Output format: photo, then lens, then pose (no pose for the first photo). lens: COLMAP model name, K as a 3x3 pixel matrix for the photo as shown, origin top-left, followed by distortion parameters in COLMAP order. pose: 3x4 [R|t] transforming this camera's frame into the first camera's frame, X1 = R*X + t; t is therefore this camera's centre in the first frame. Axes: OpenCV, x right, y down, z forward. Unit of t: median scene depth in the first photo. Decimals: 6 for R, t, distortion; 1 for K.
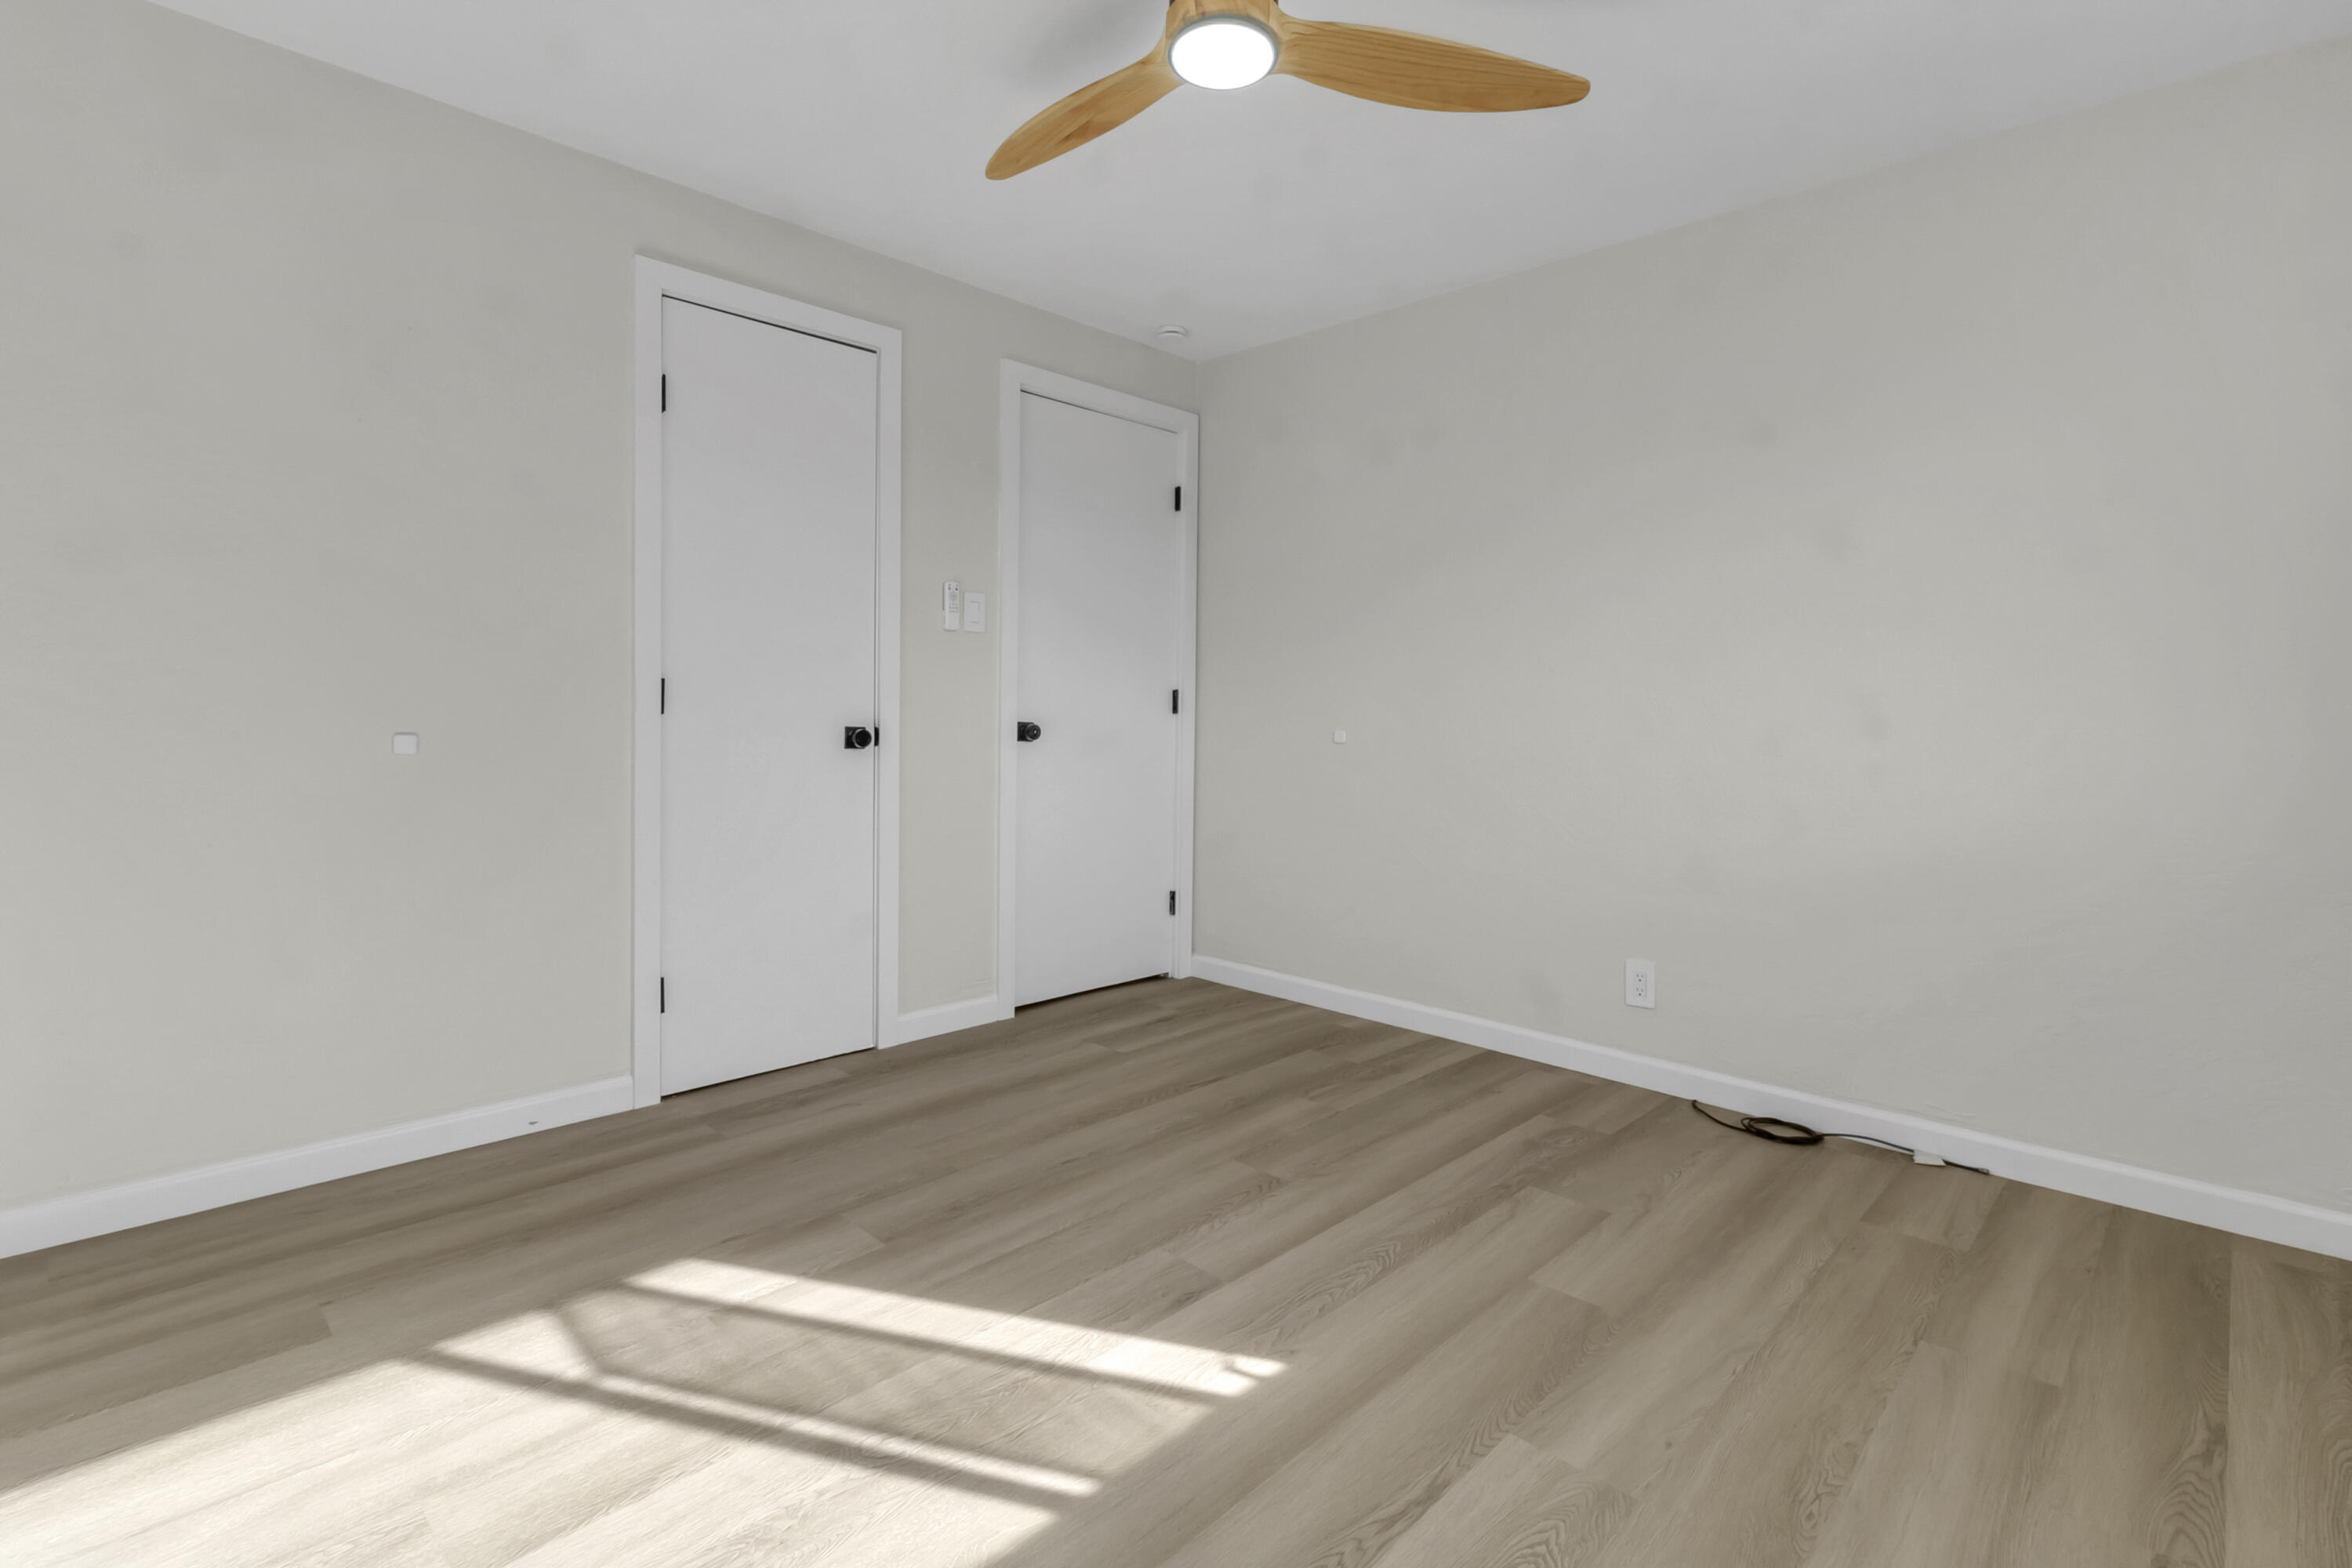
lens RADIAL K [[1096.3, 0, 1159.4], [0, 1096.3, 772.9], [0, 0, 1]] dist [-0.002778, 0.000425]
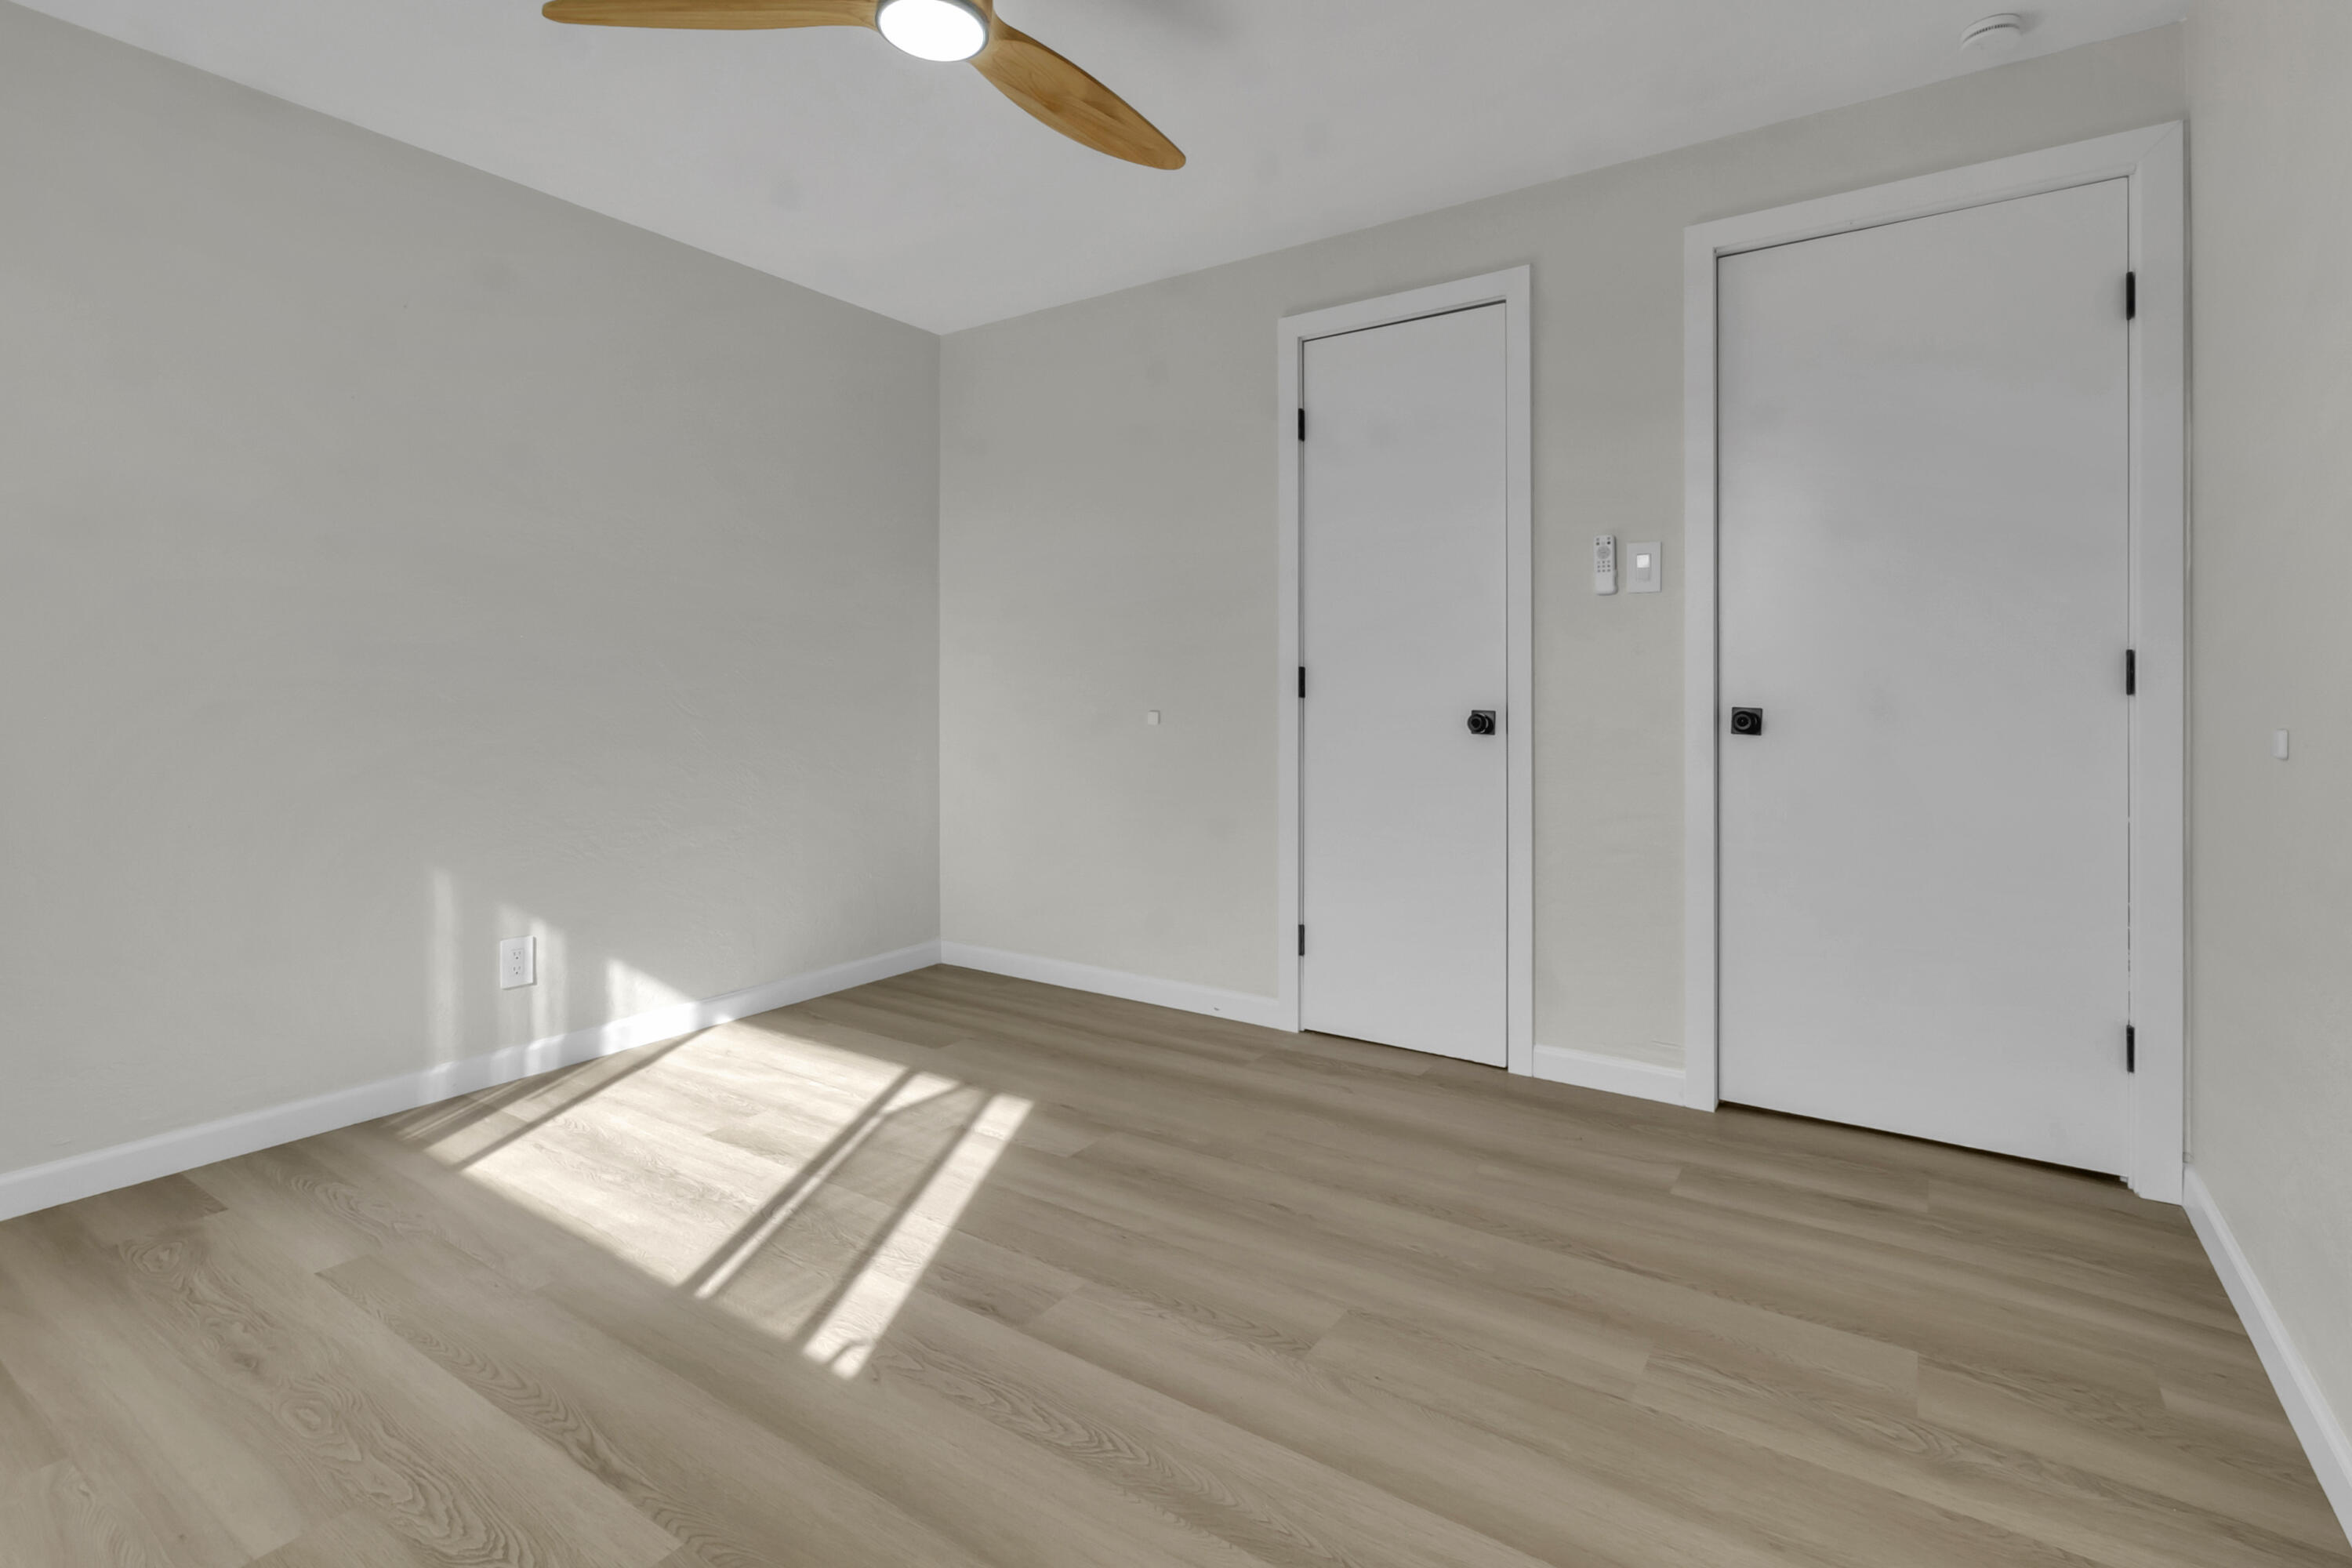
lens RADIAL K [[1113.8, 0, 1207.4], [0, 1113.8, 724.0], [0, 0, 1]] dist [0.001115, -0.000514]
pose [[0.190096, 0.018522, -0.981591, 0.784727], [-0.052867, 0.998565, 0.008604, -0.034968], [0.980341, 0.050258, 0.190802, 0.768624]]
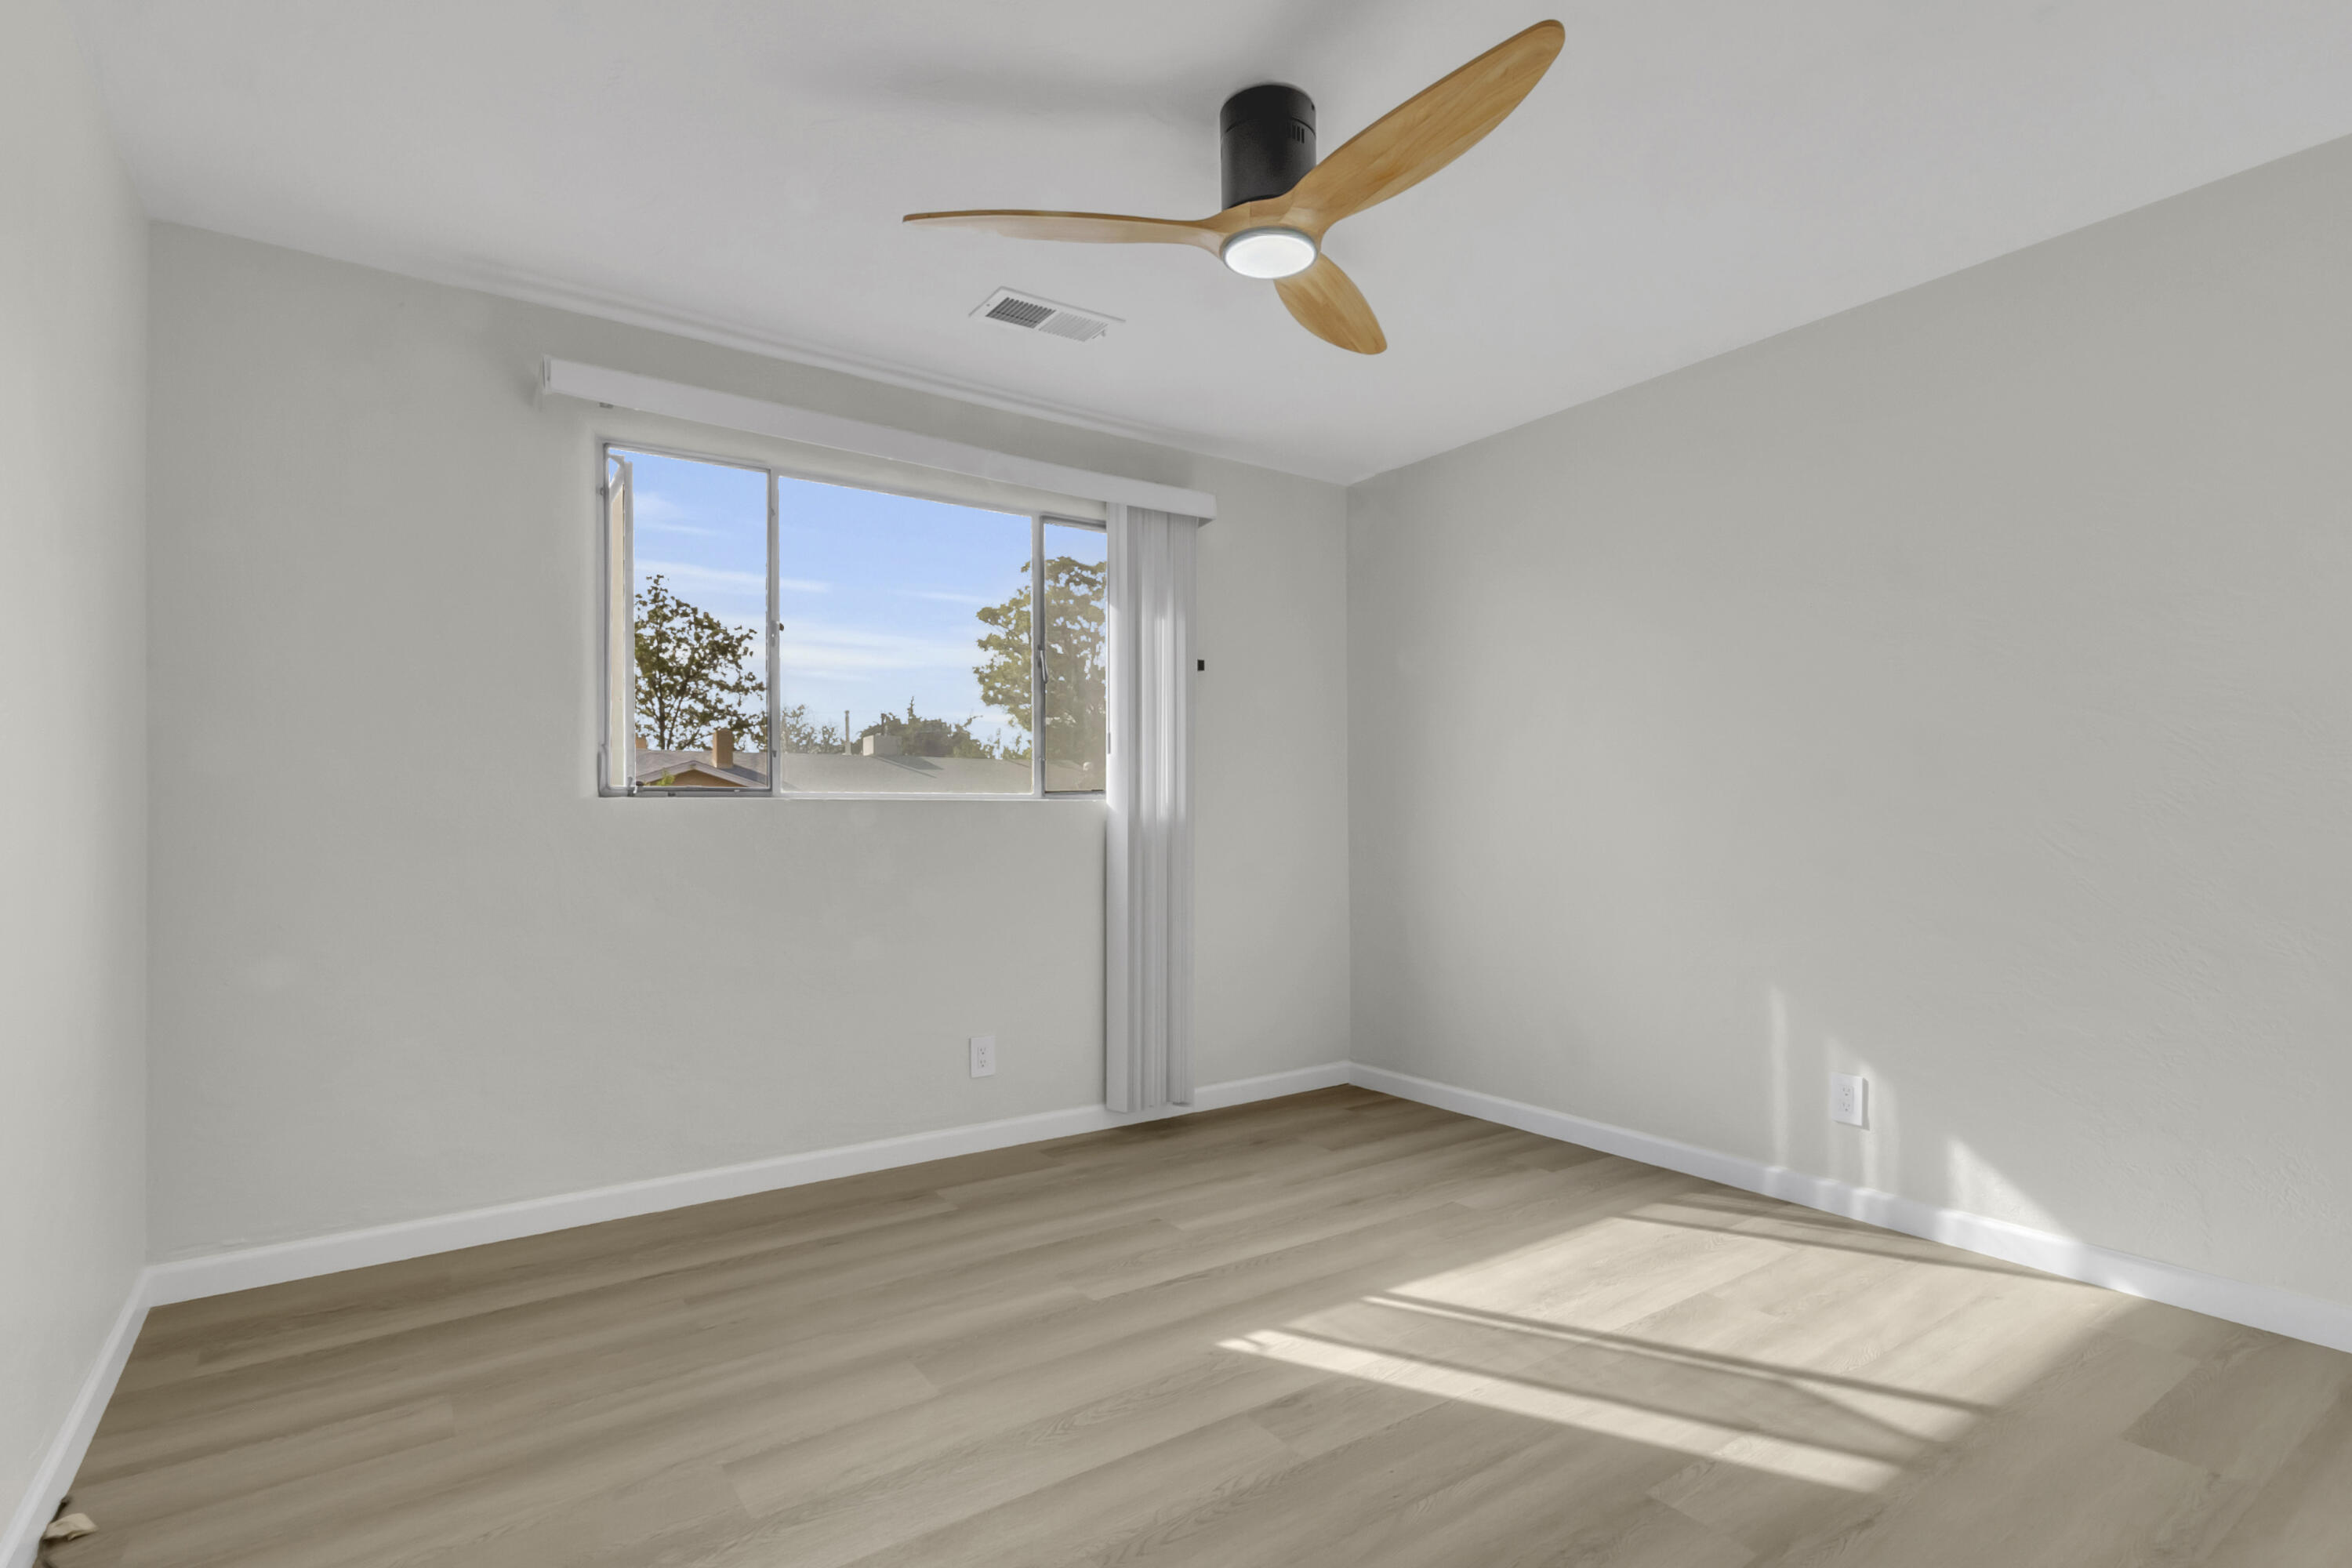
lens RADIAL K [[1123.1, 0, 1175.3], [0, 1123.1, 787.0], [0, 0, 1]] dist [-0.001261, -0.000324]
pose [[-0.982179, -0.002521, 0.187929, -0.052884], [0.002416, 0.999658, 0.026033, -0.096838], [-0.187930, 0.026023, -0.981838, 1.596971]]
